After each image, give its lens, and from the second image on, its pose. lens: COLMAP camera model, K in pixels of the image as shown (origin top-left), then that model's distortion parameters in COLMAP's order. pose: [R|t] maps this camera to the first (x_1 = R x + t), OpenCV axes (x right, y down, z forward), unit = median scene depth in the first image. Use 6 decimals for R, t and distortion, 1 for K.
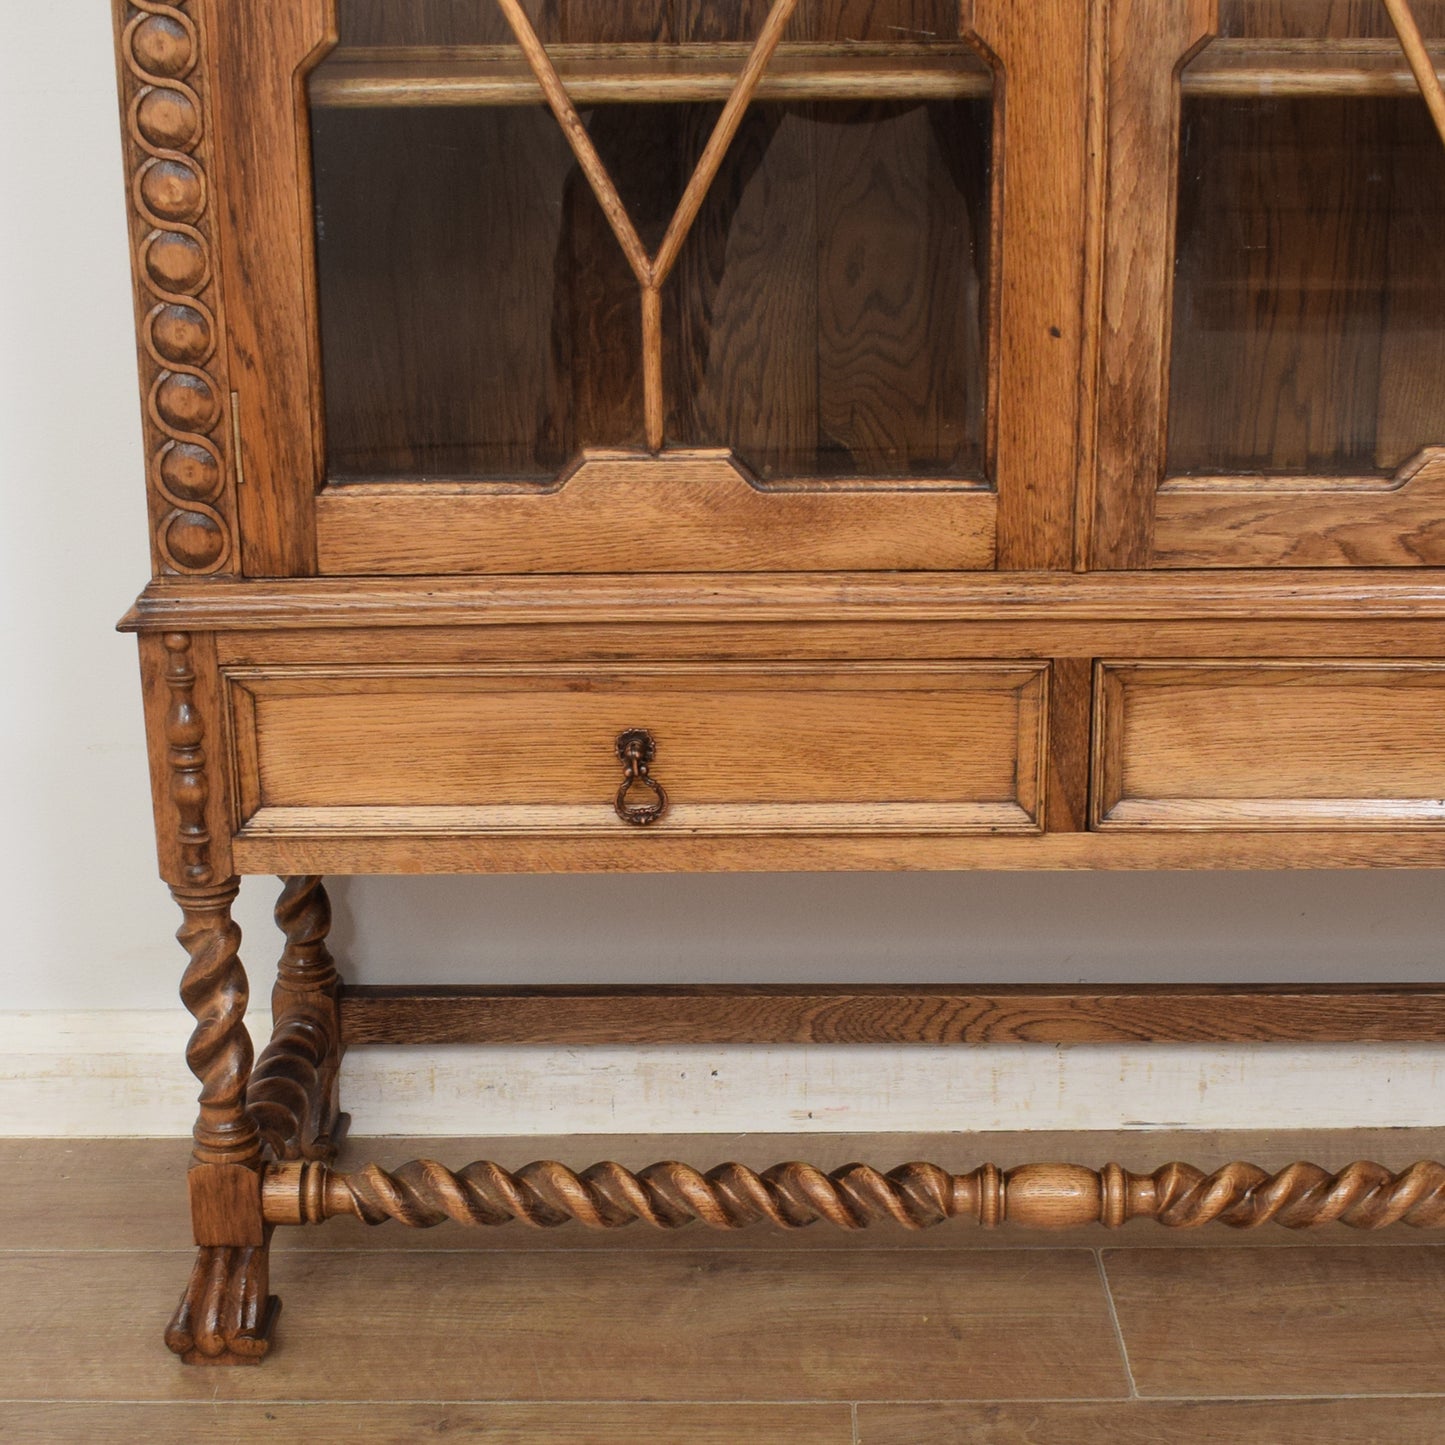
lens RADIAL K [[2645.9, 0, 691.1], [0, 2645.9, 879.1], [0, 0, 1]] dist [-0.091328, 0.000000]
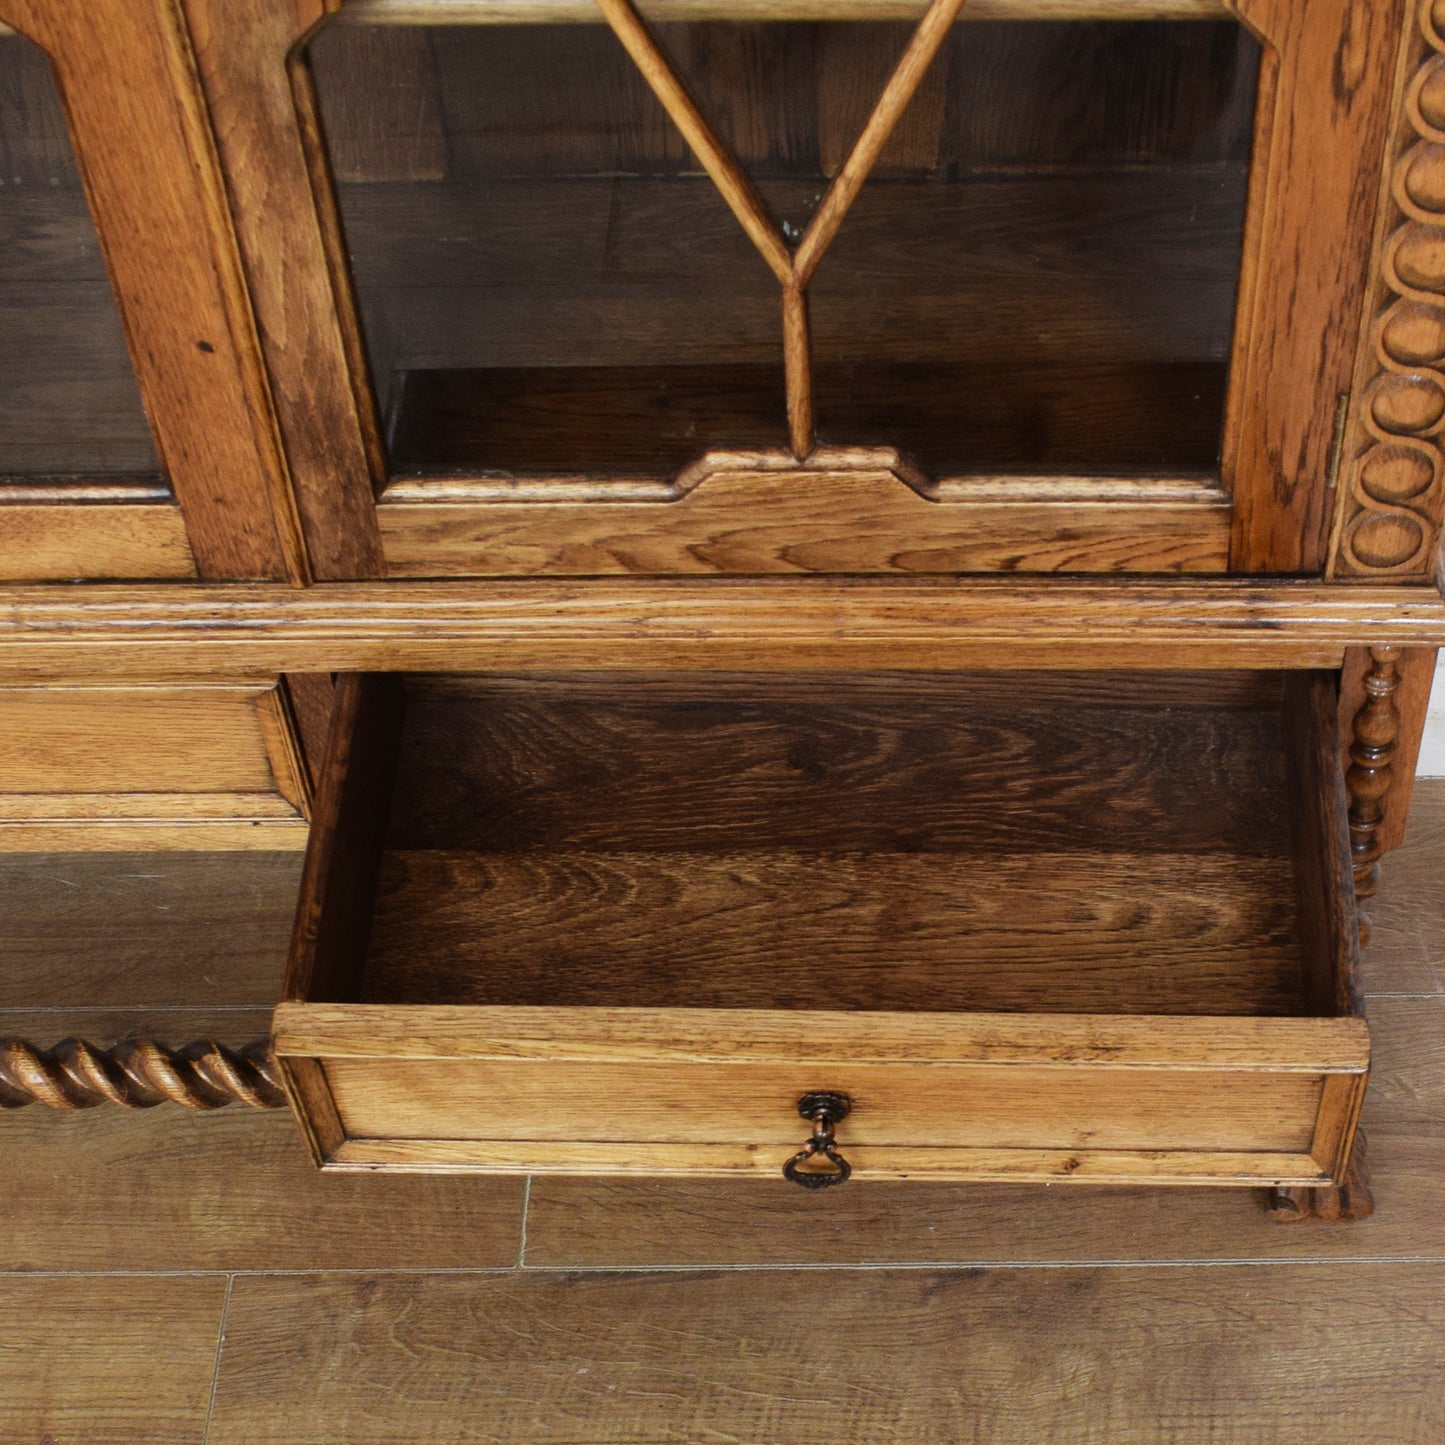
lens RADIAL K [[2752.3, 0, 950.5], [0, 2752.3, 1017.8], [0, 0, 1]] dist [-0.096659, 0.000000]
pose [[0.999200, -0.017716, 0.035846, 0.311327], [-0.004638, 0.839090, 0.543973, -0.457735], [-0.039715, -0.543704, 0.838337, 0.207433]]
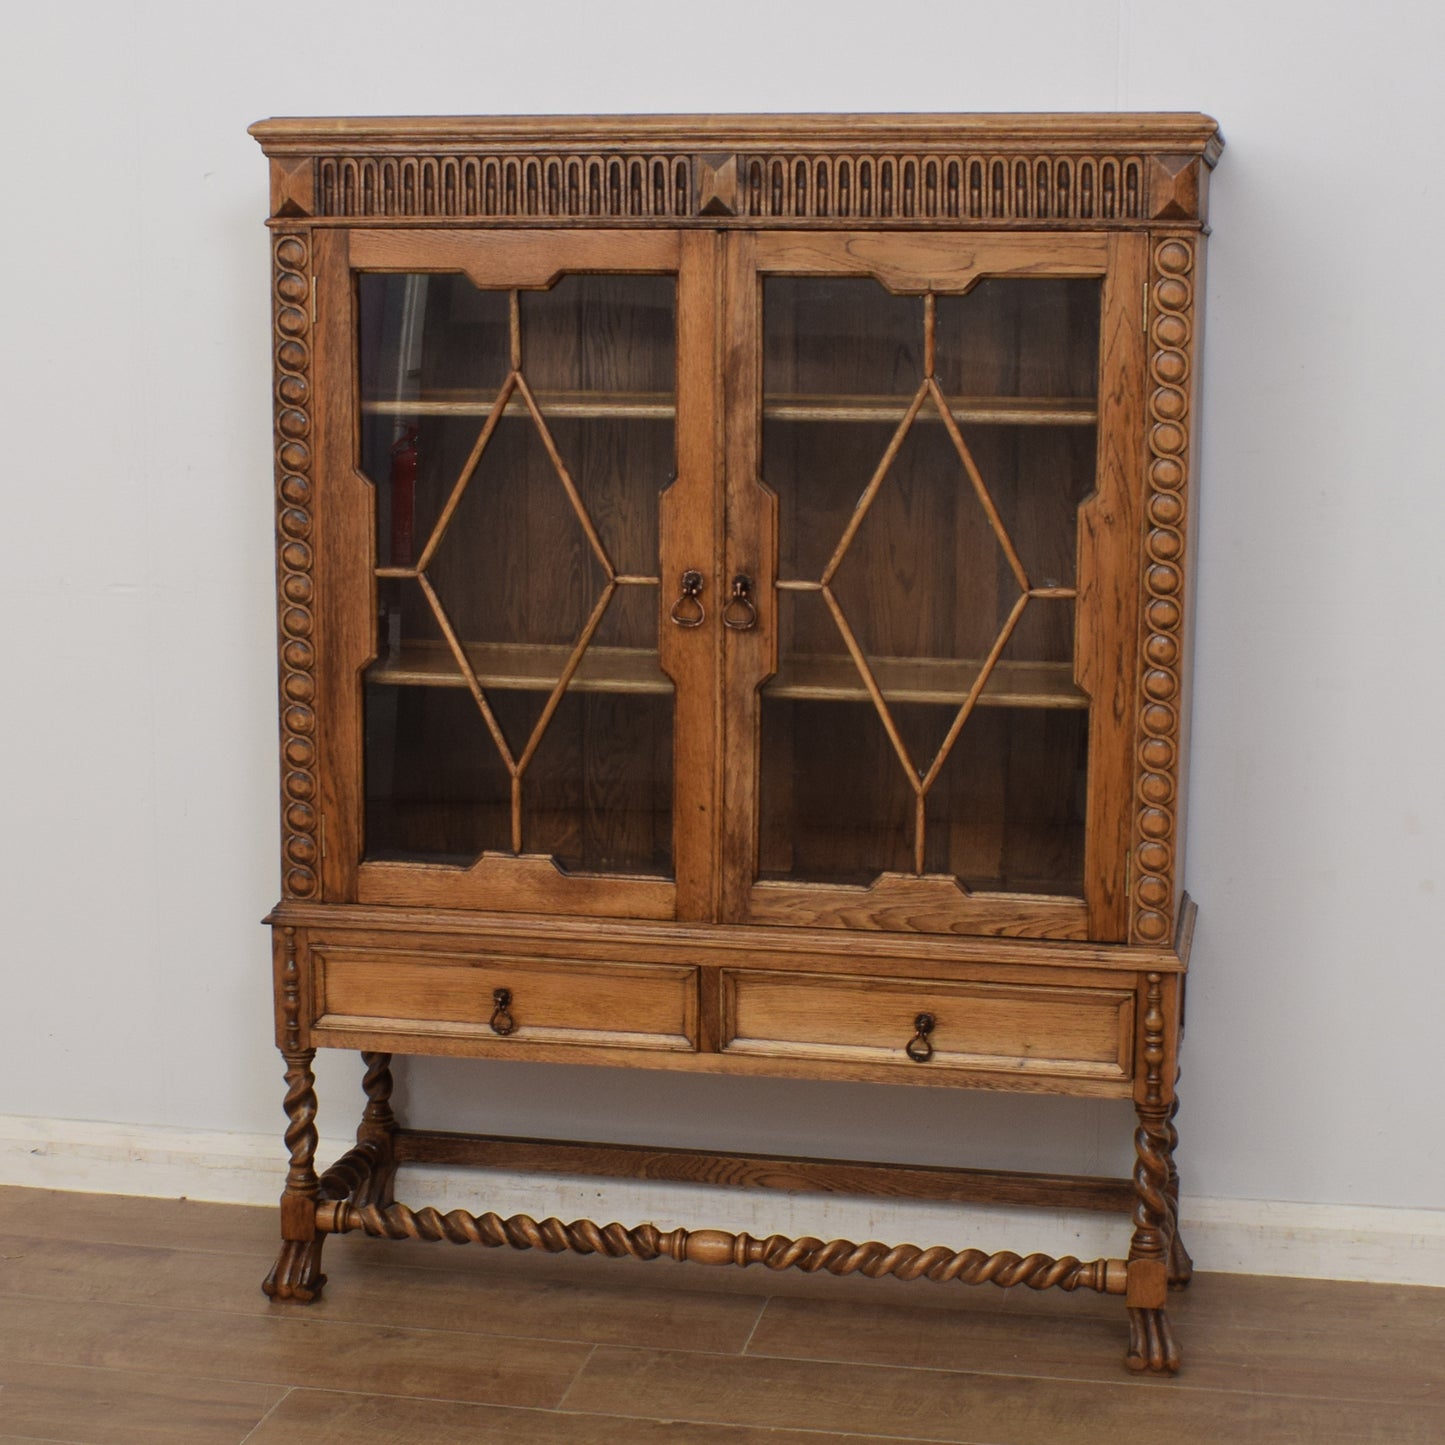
lens RADIAL K [[2711.1, 0, 738.4], [0, 2711.1, 766.8], [0, 0, 1]] dist [-0.095495, 0.000000]
pose [[0.986640, 0.050995, -0.154731, 0.476260], [-0.076469, 0.983585, -0.163443, 0.103725], [0.143856, 0.173091, 0.974343, -1.045569]]
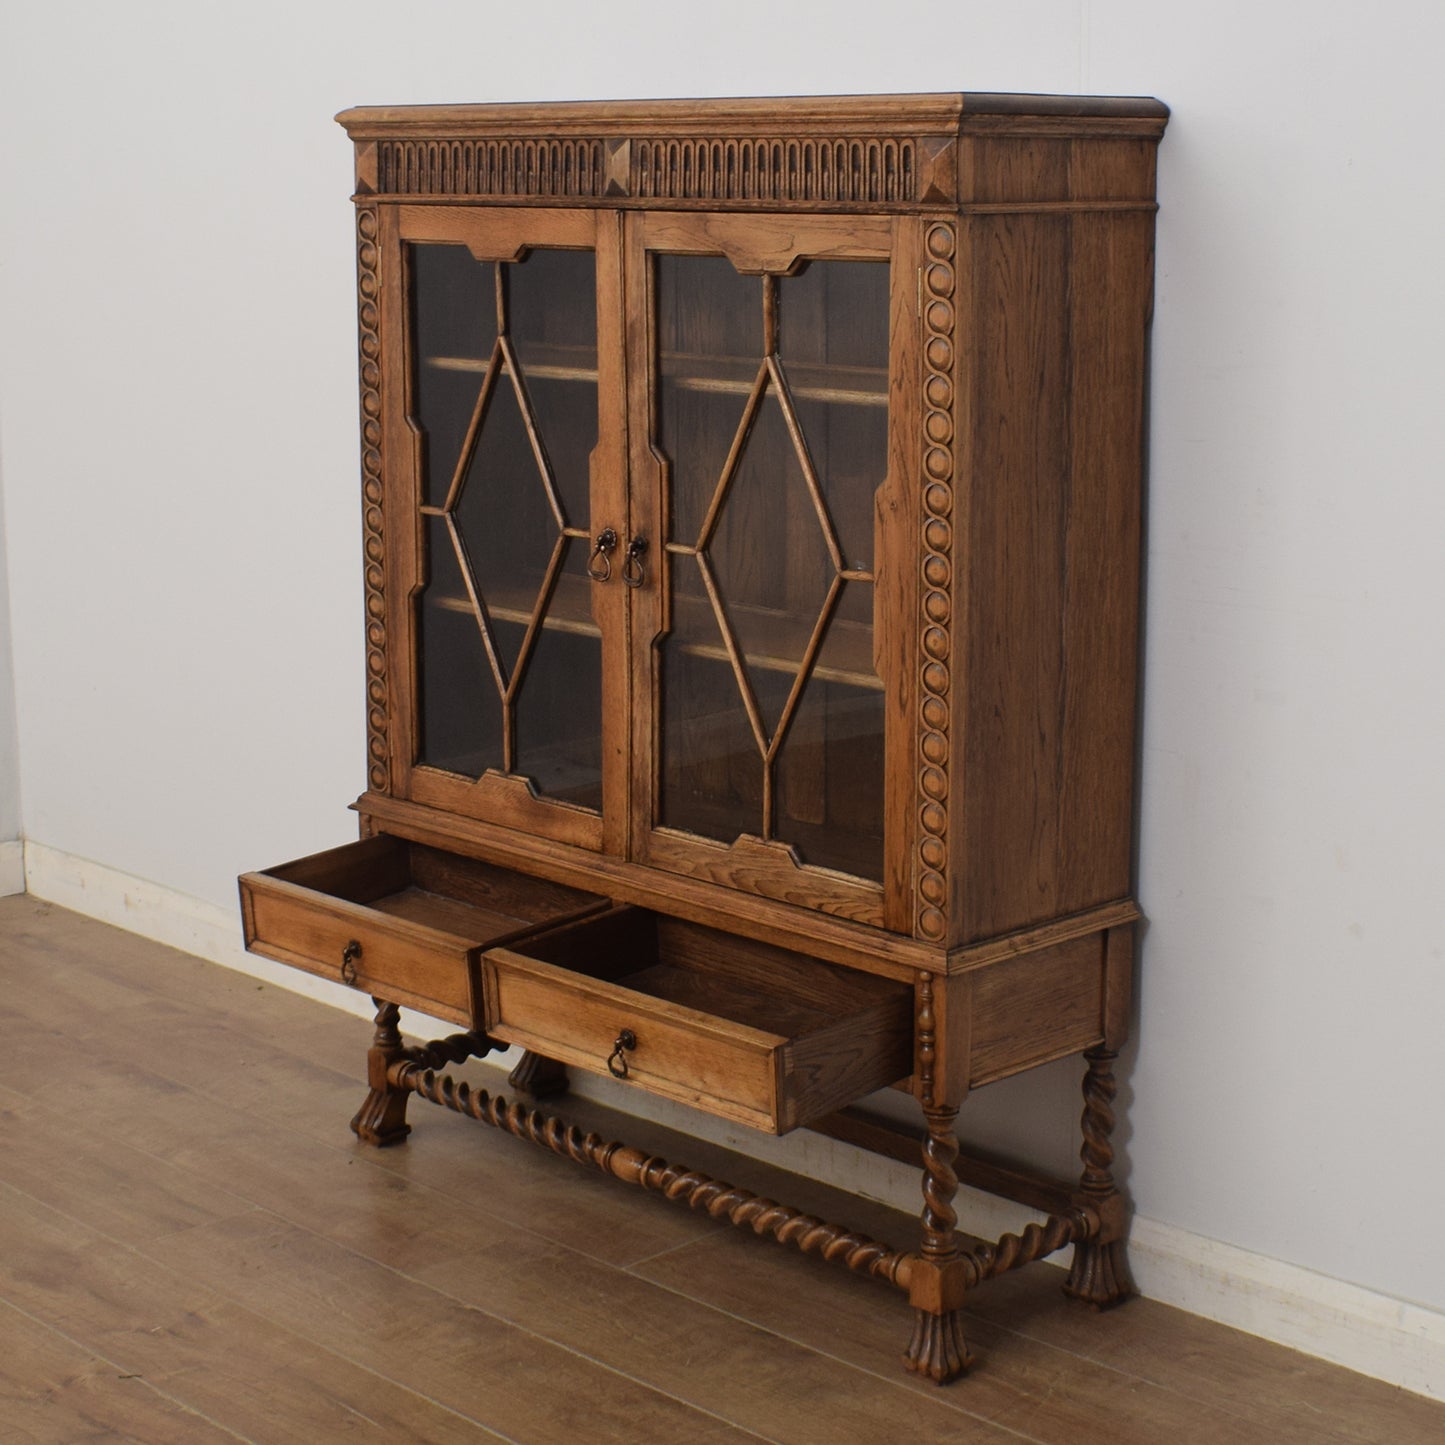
lens RADIAL K [[2711.1, 0, 807.4], [0, 2711.1, 656.2], [0, 0, 1]] dist [-0.095495, 0.000000]
pose [[0.734285, 0.140452, -0.664153, 1.683322], [-0.243326, 0.967807, -0.064353, -0.170016], [0.633733, 0.208859, 0.744822, -0.586938]]
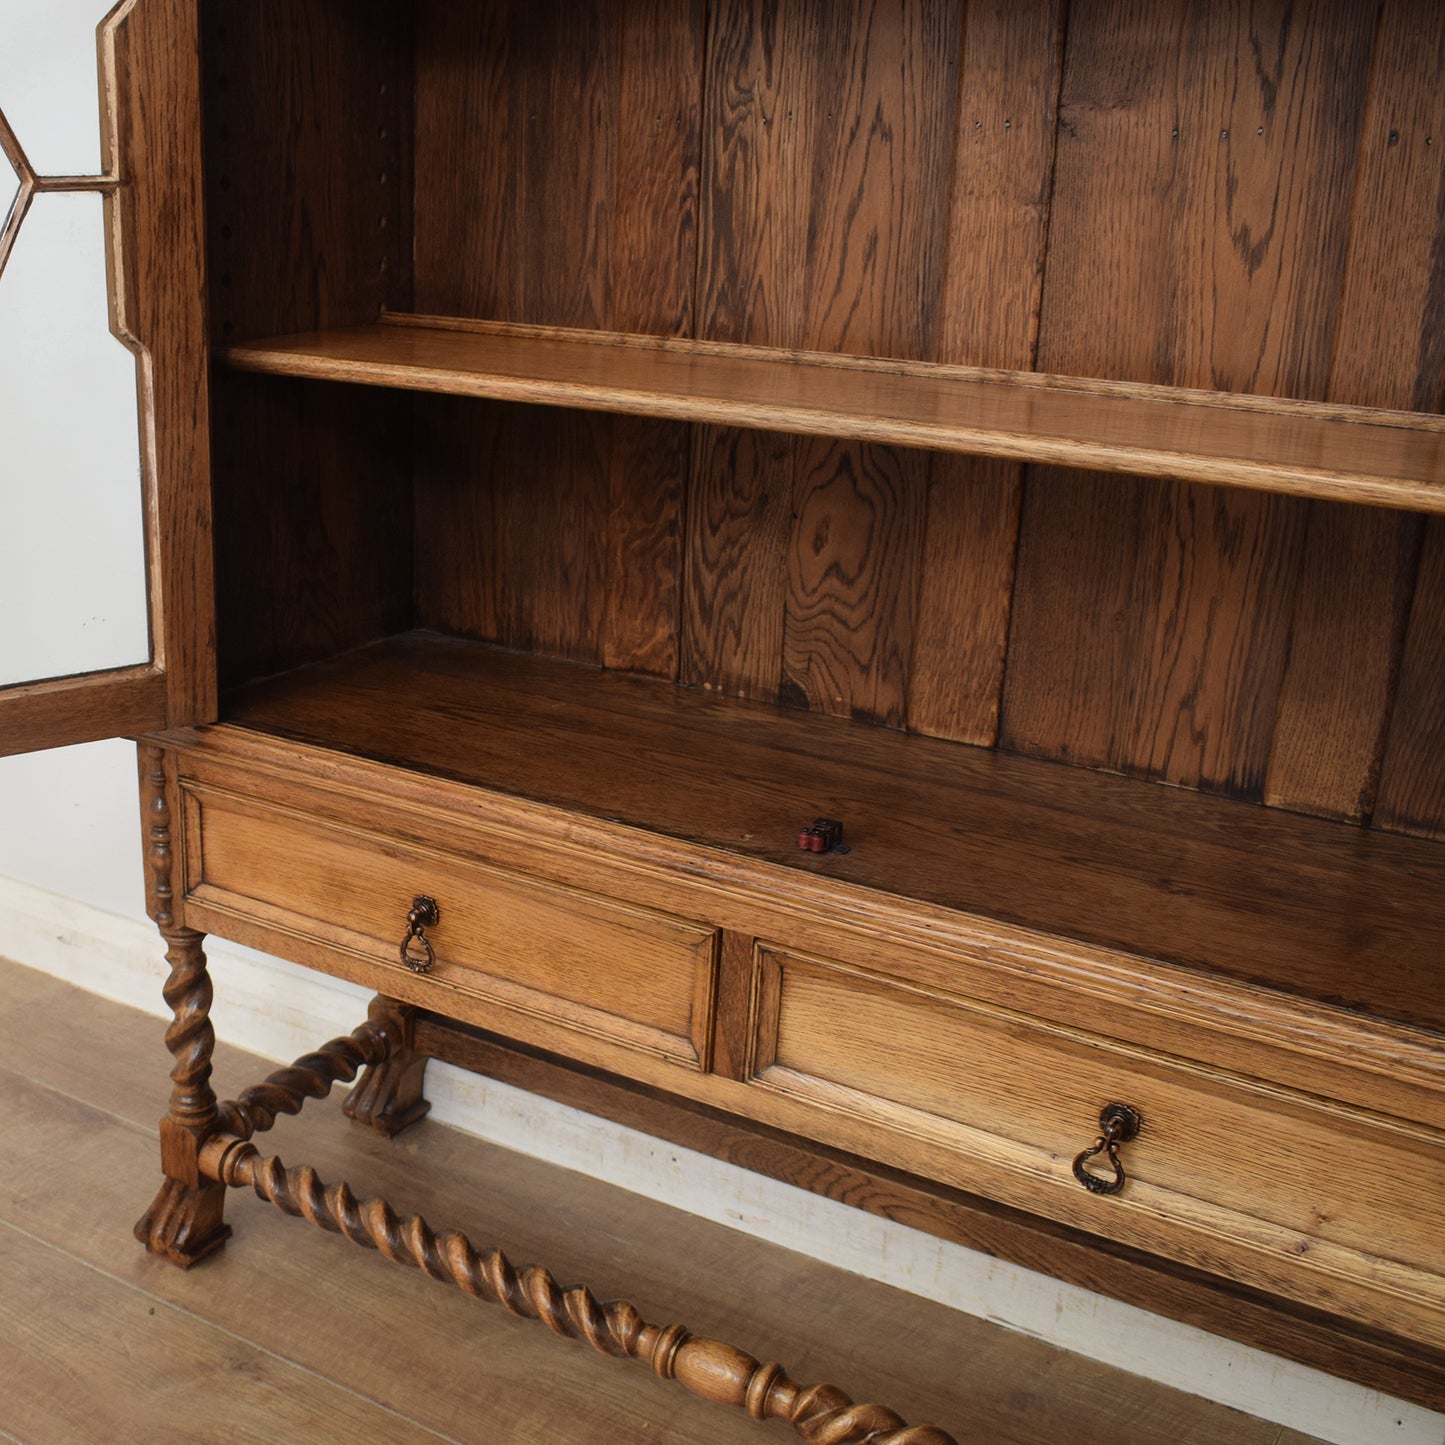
lens RADIAL K [[1874.0, 0, 453.8], [0, 1874.0, 796.6], [0, 0, 1]] dist [-0.093240, 0.000000]
pose [[0.823854, 0.216861, -0.523675, 0.441840], [-0.212790, 0.974669, 0.068859, -0.166600], [0.525342, 0.054703, 0.849131, 0.261103]]
